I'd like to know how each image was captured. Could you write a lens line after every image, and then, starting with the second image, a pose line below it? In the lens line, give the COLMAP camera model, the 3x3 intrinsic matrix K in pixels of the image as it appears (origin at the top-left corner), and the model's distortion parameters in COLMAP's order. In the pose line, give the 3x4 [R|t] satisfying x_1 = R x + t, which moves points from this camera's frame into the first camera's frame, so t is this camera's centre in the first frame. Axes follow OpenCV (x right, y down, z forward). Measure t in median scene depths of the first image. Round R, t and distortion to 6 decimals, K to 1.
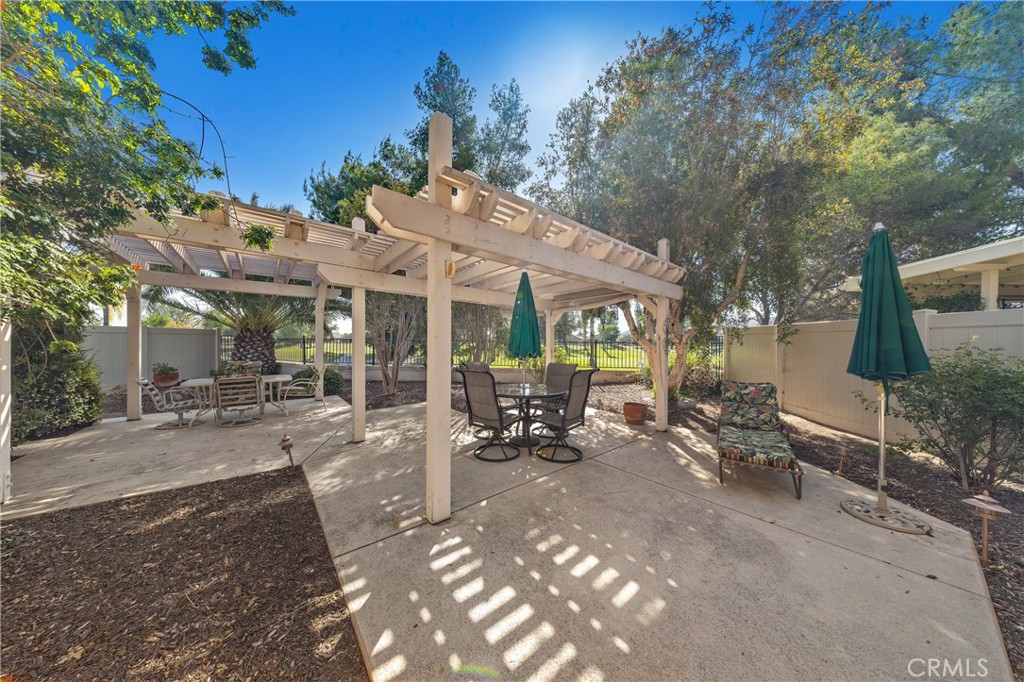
lens RADIAL K [[298.1, 0, 512.0], [0, 298.1, 341.0], [0, 0, 1]] dist [-0.006452, 0.000008]
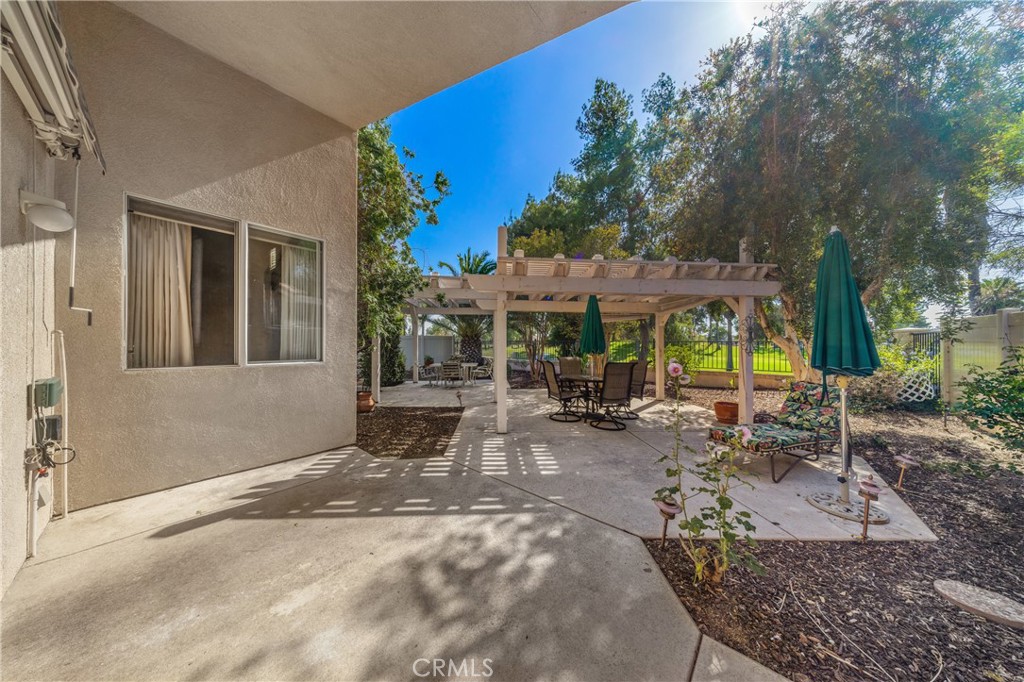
lens RADIAL K [[309.2, 0, 514.2], [0, 309.2, 338.1], [0, 0, 1]] dist [0.009042, -0.000035]
pose [[0.801160, -0.018409, -0.598168, 0.628297], [0.008703, 0.999779, -0.019112, 0.010450], [0.598388, 0.010106, 0.801143, -0.350016]]
